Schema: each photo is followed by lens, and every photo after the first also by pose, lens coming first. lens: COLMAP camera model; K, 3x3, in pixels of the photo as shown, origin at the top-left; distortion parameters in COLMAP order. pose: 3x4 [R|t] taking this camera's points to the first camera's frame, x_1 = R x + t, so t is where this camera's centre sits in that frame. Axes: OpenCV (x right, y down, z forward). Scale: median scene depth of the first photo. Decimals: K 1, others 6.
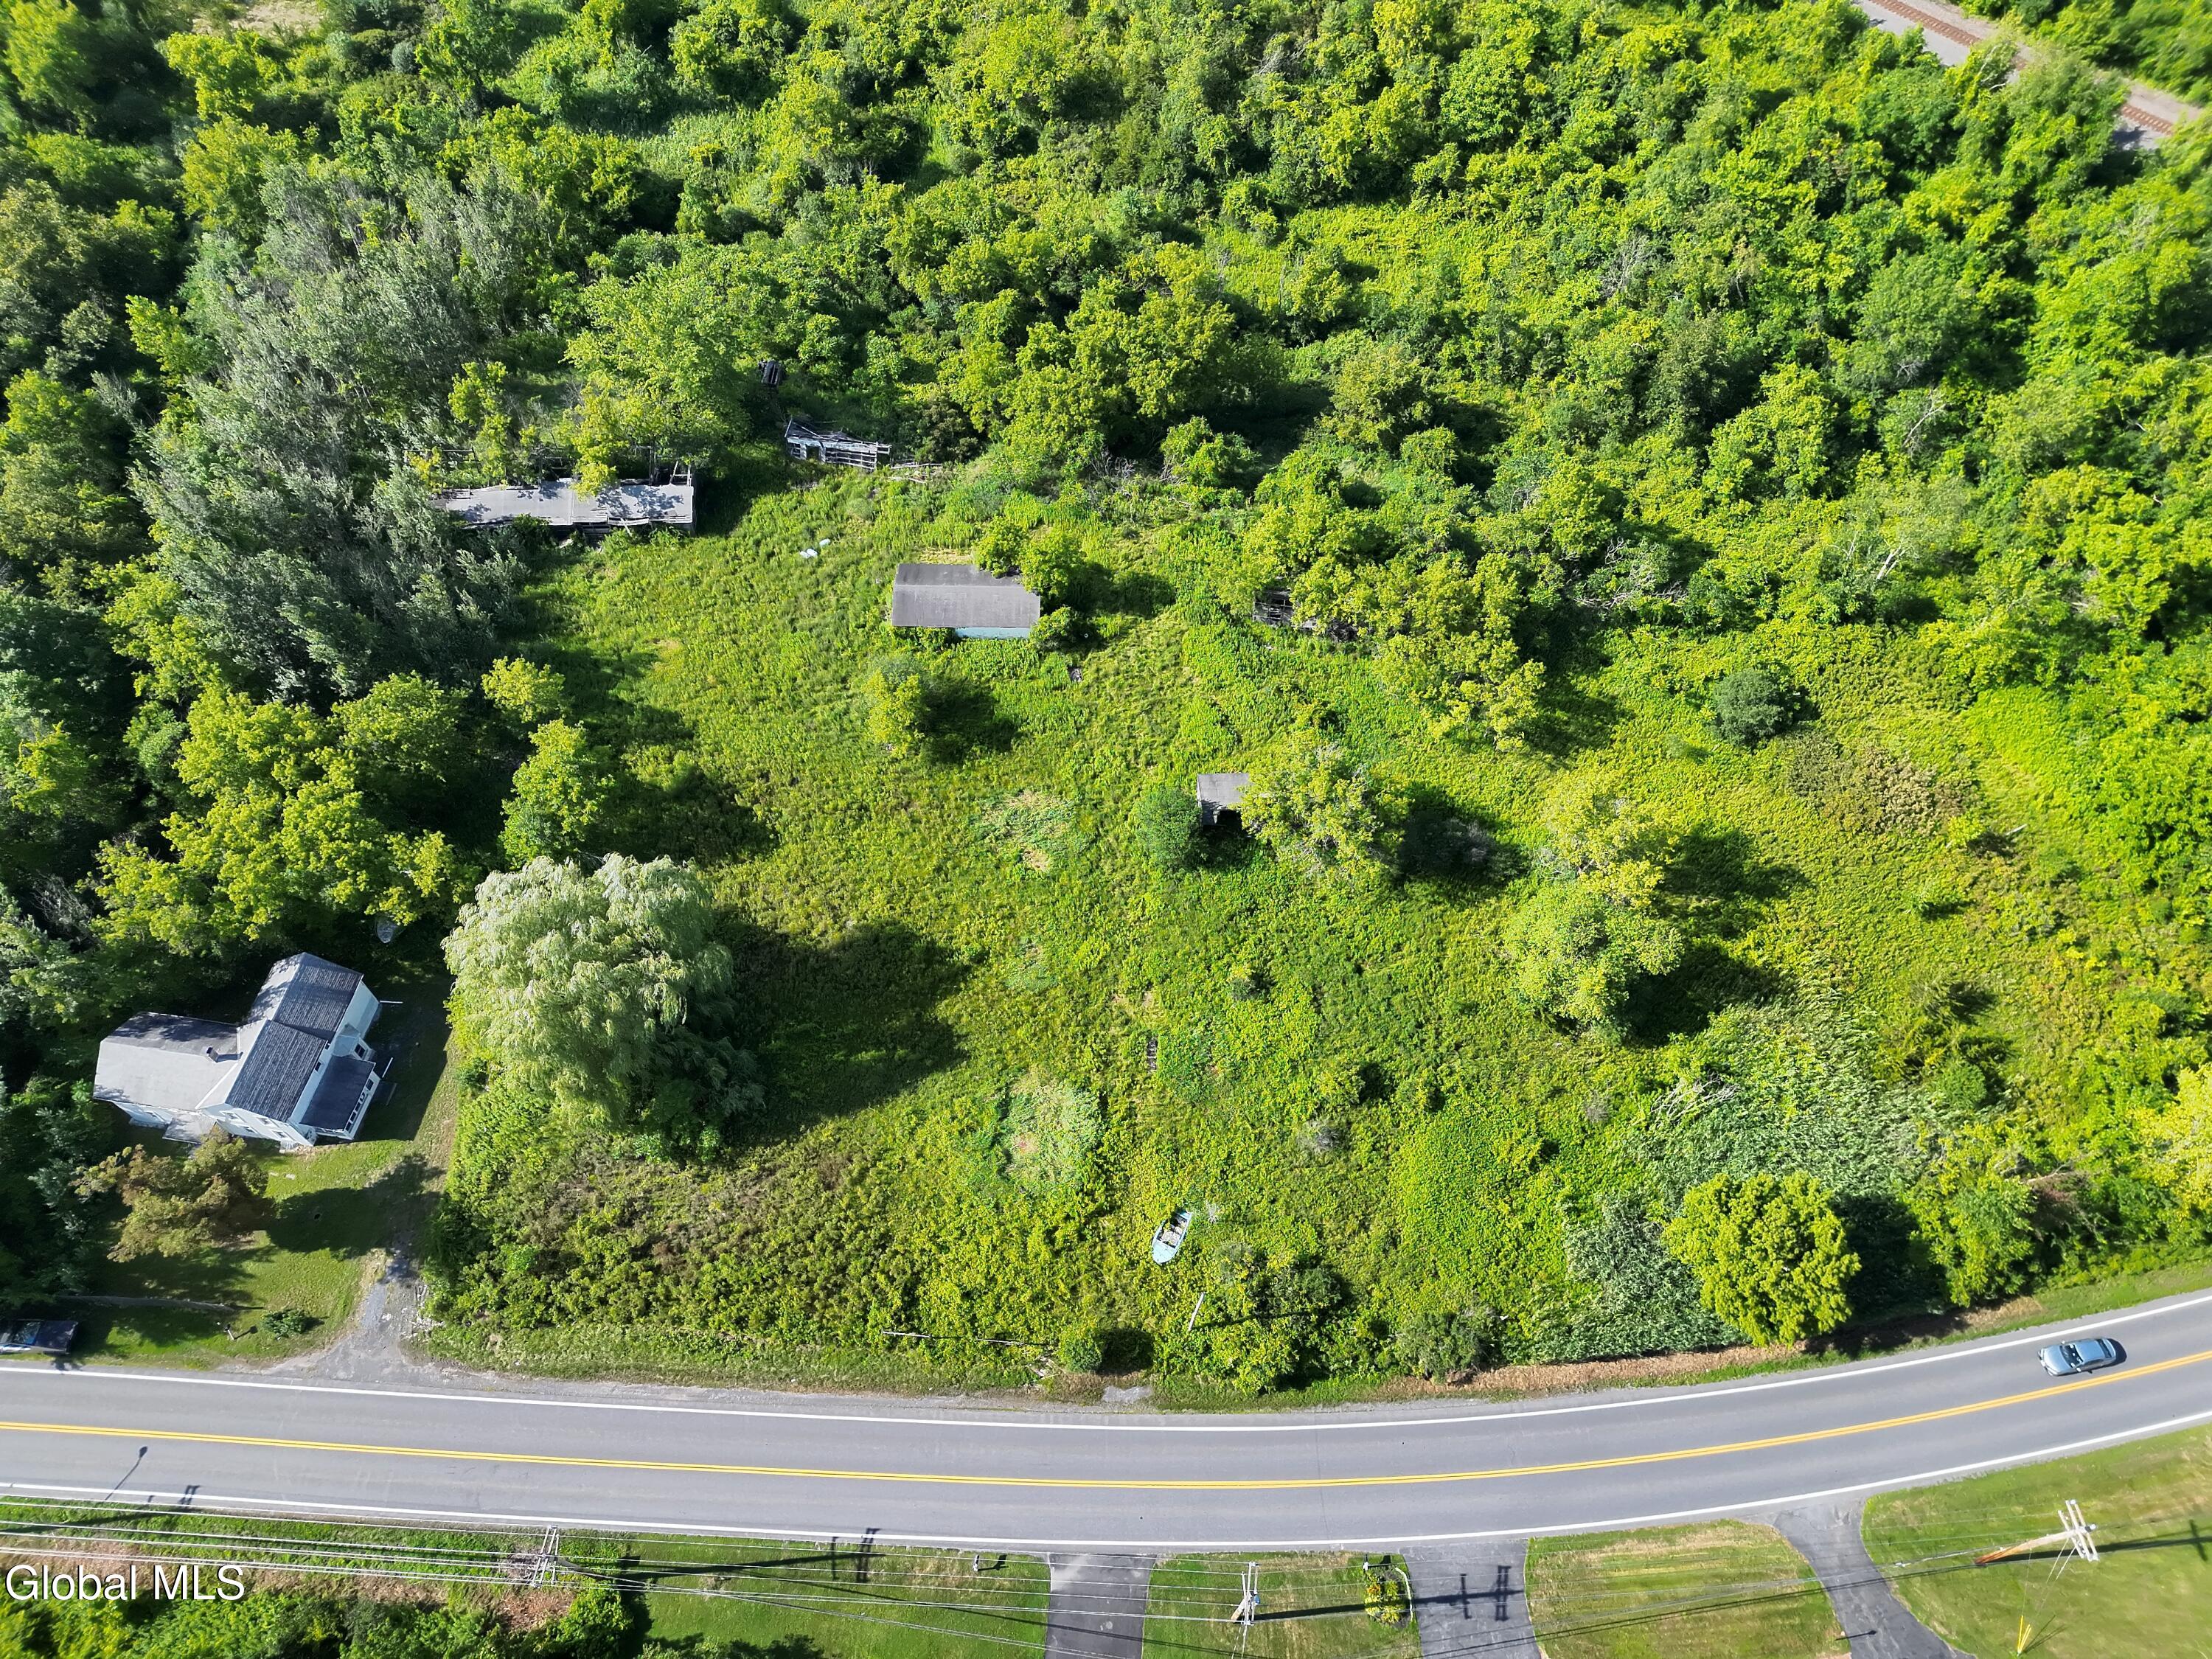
lens RADIAL K [[1549.2, 0, 1106.0], [0, 1549.2, 829.5], [0, 0, 1]] dist [0.080569, -0.069999]
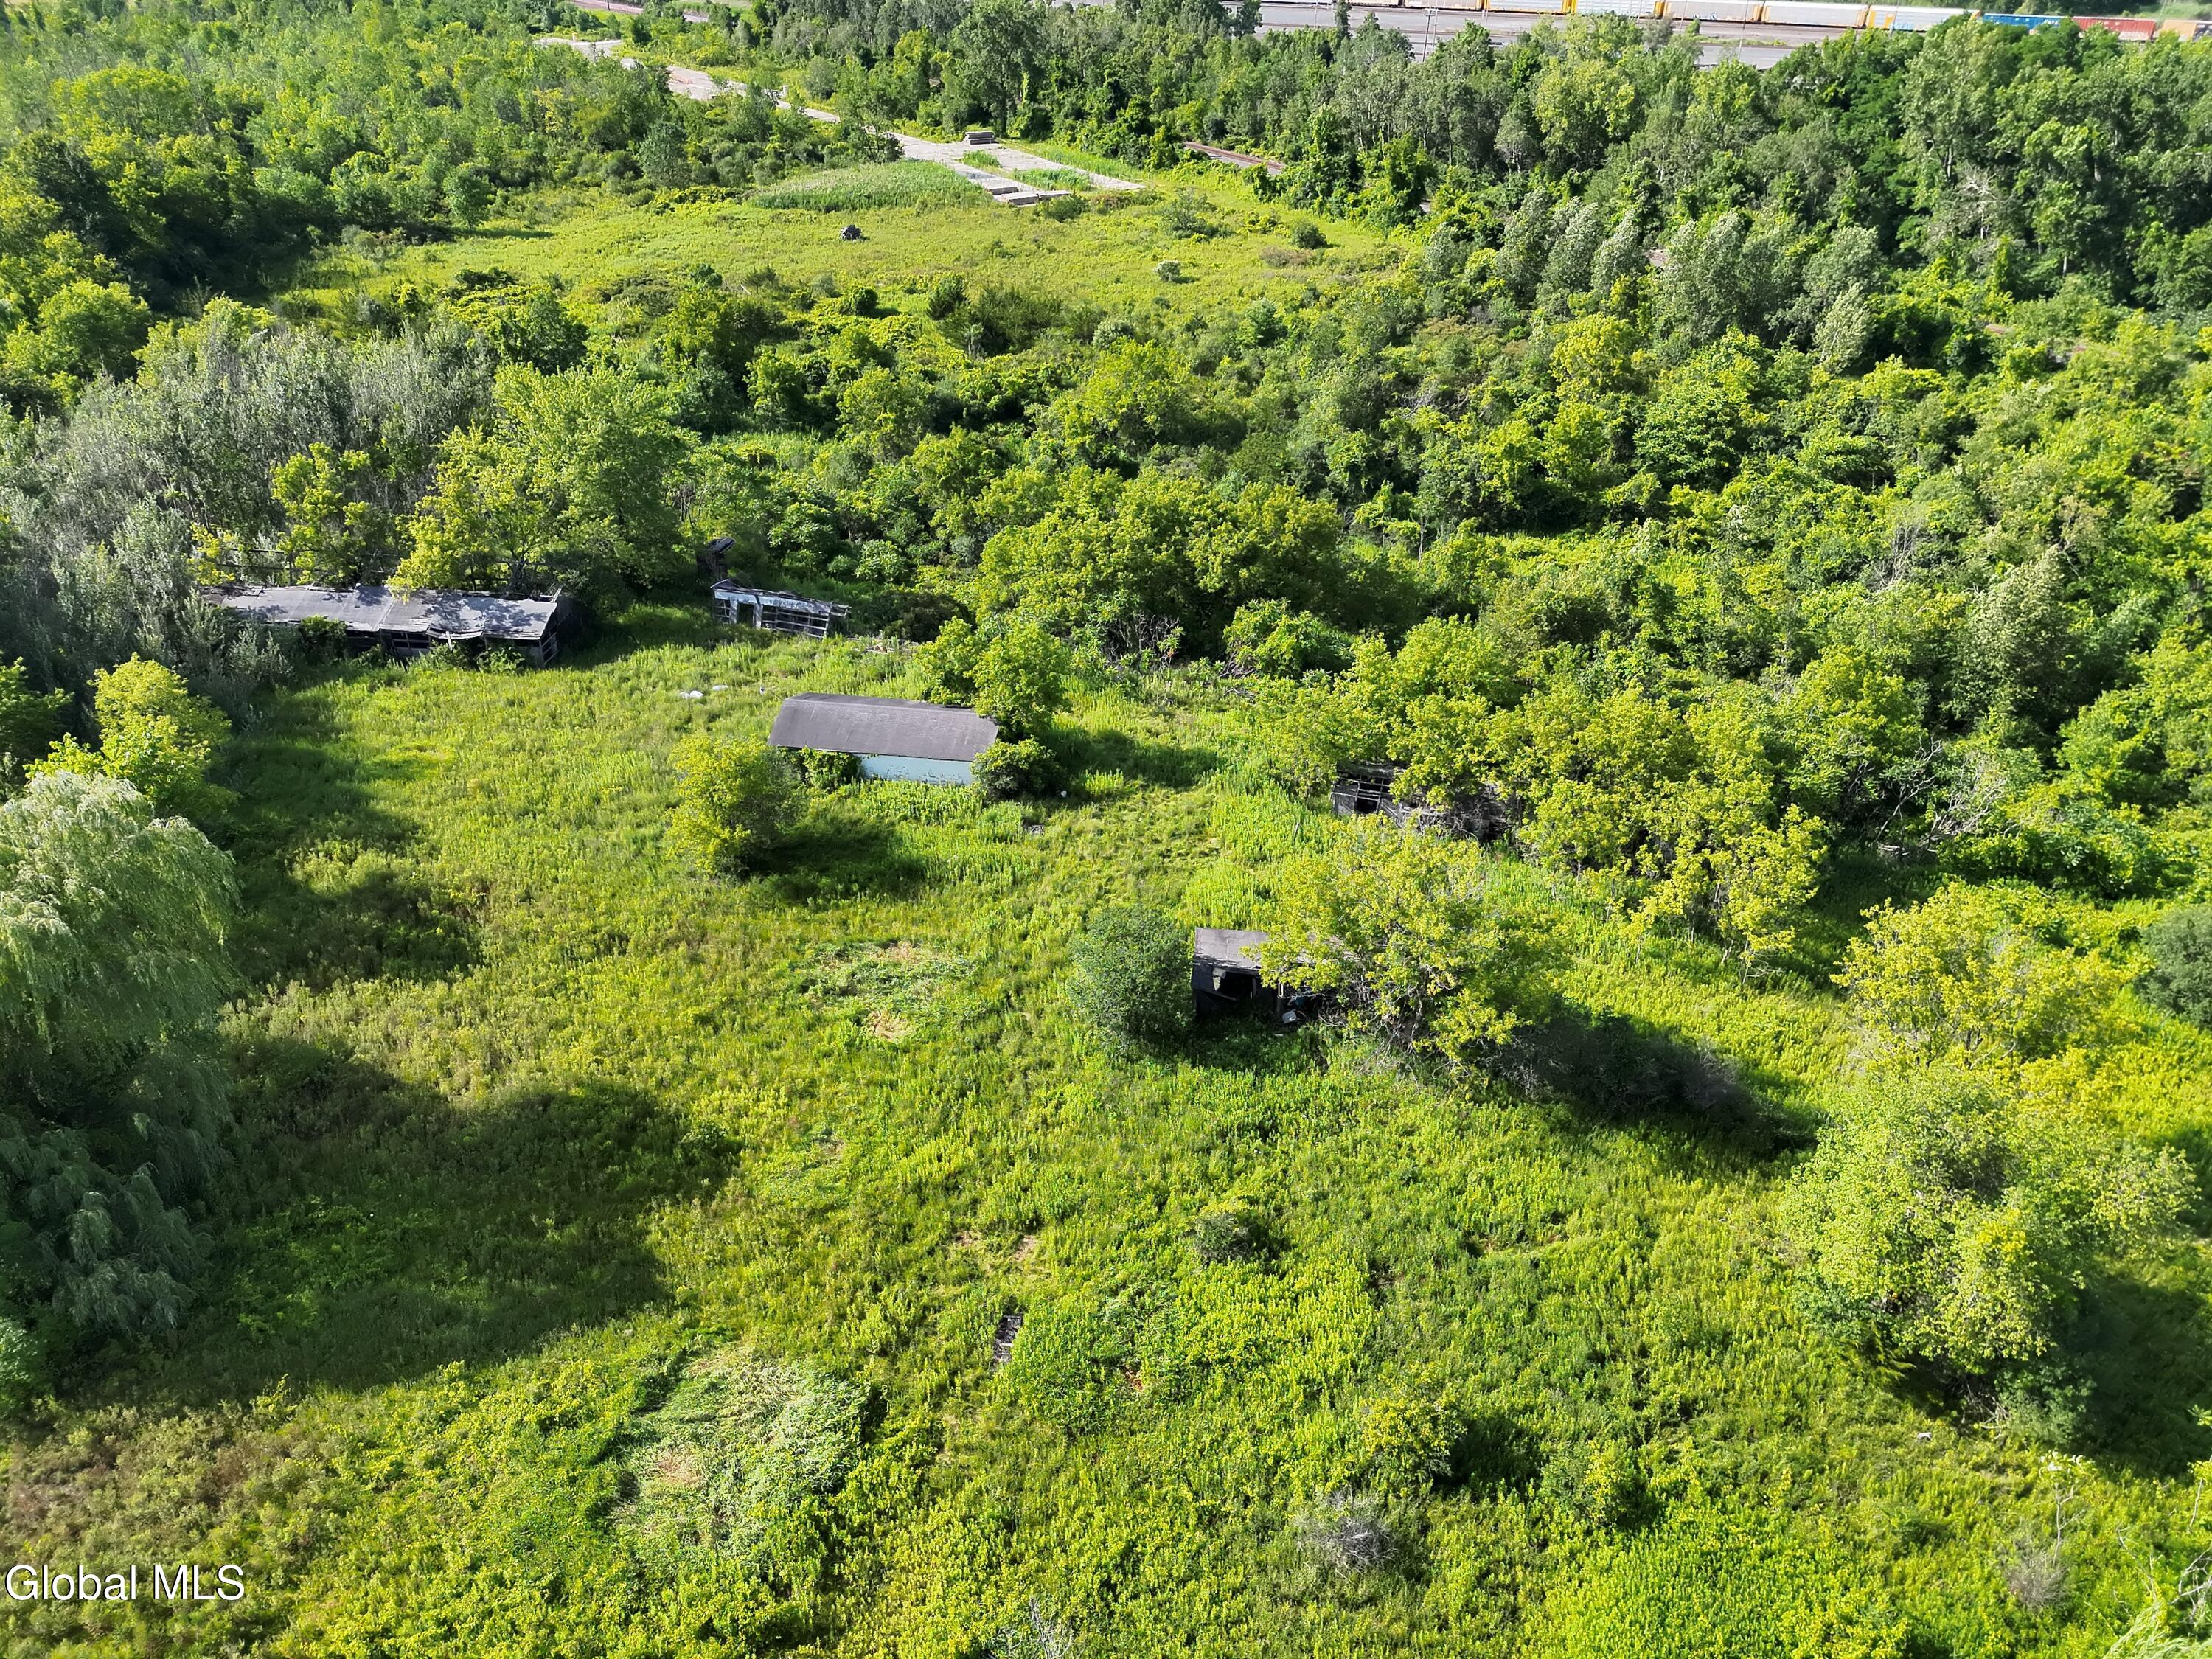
lens RADIAL K [[1666.6, 0, 1106.0], [0, 1666.6, 829.5], [0, 0, 1]] dist [0.090983, -0.089229]
pose [[0.988616, 0.069974, -0.133199, 0.092263], [-0.124243, 0.878983, -0.460384, 0.191895], [0.084865, 0.471692, 0.877670, 0.388508]]
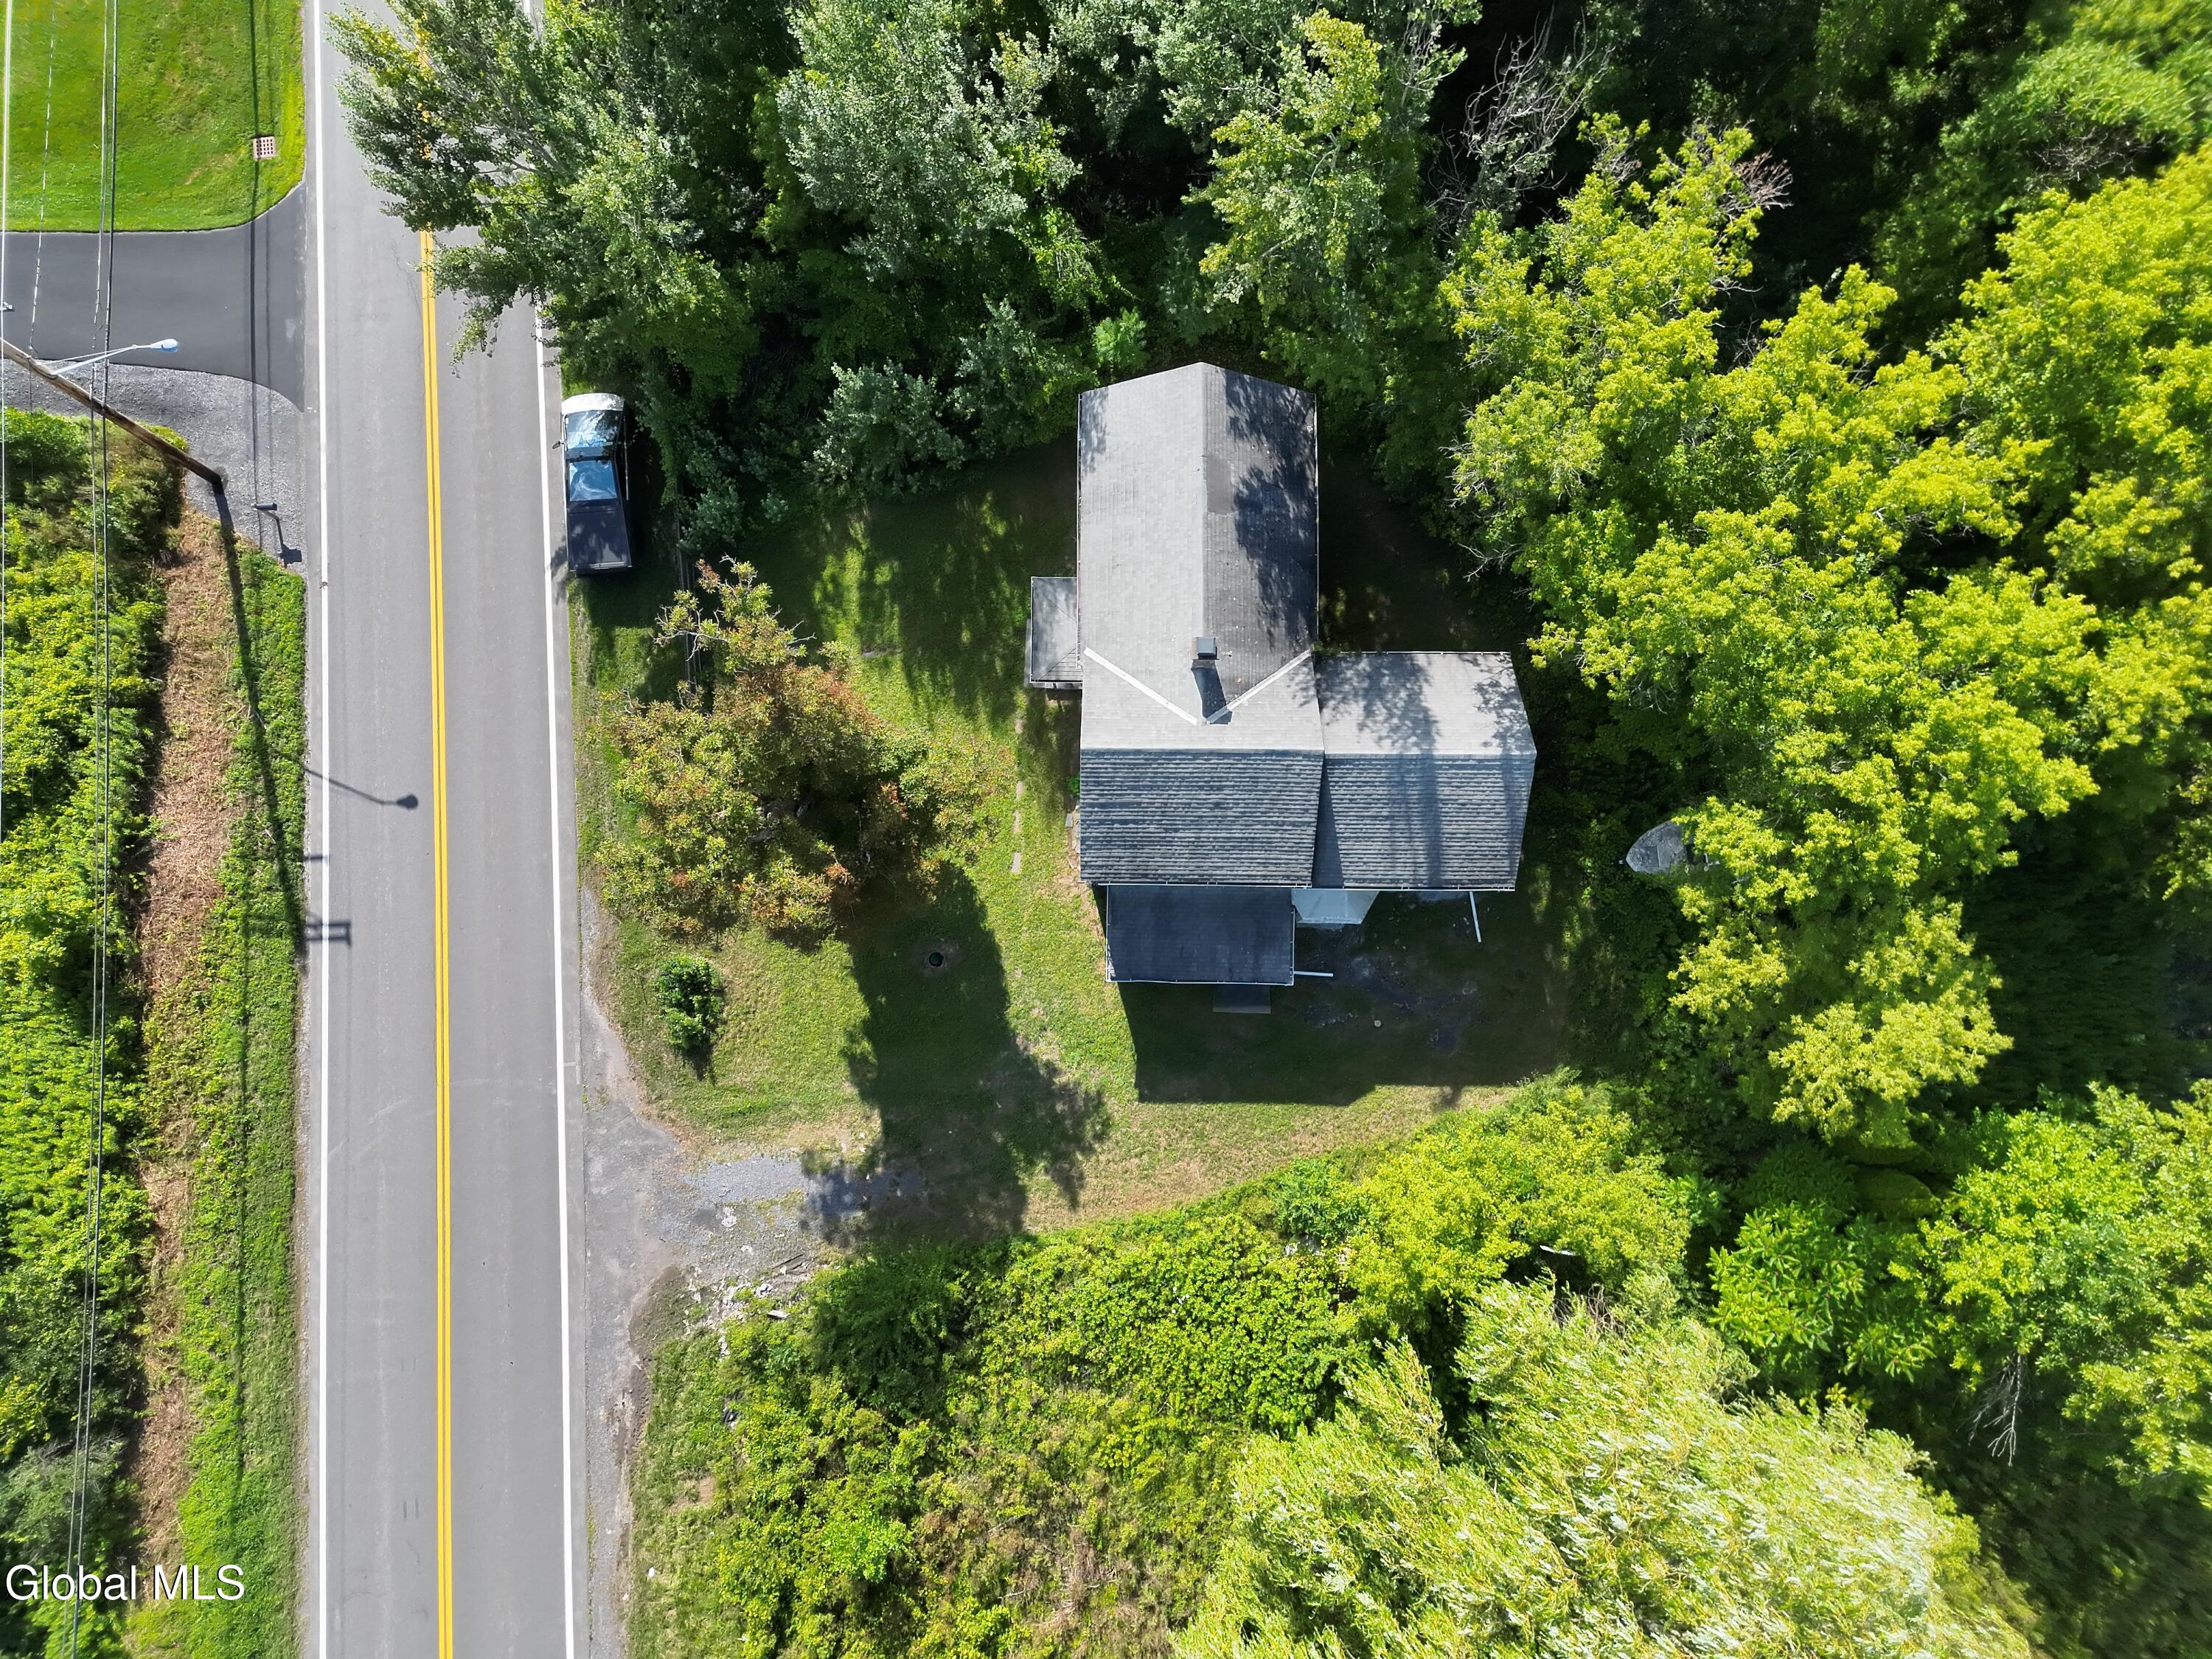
lens RADIAL K [[1549.2, 0, 1106.0], [0, 1549.2, 829.5], [0, 0, 1]] dist [0.080569, -0.069999]
pose [[0.145334, 0.980354, -0.133354, -0.356420], [-0.829711, 0.194188, 0.523327, -0.018263], [0.538941, 0.034588, 0.841633, 0.503071]]
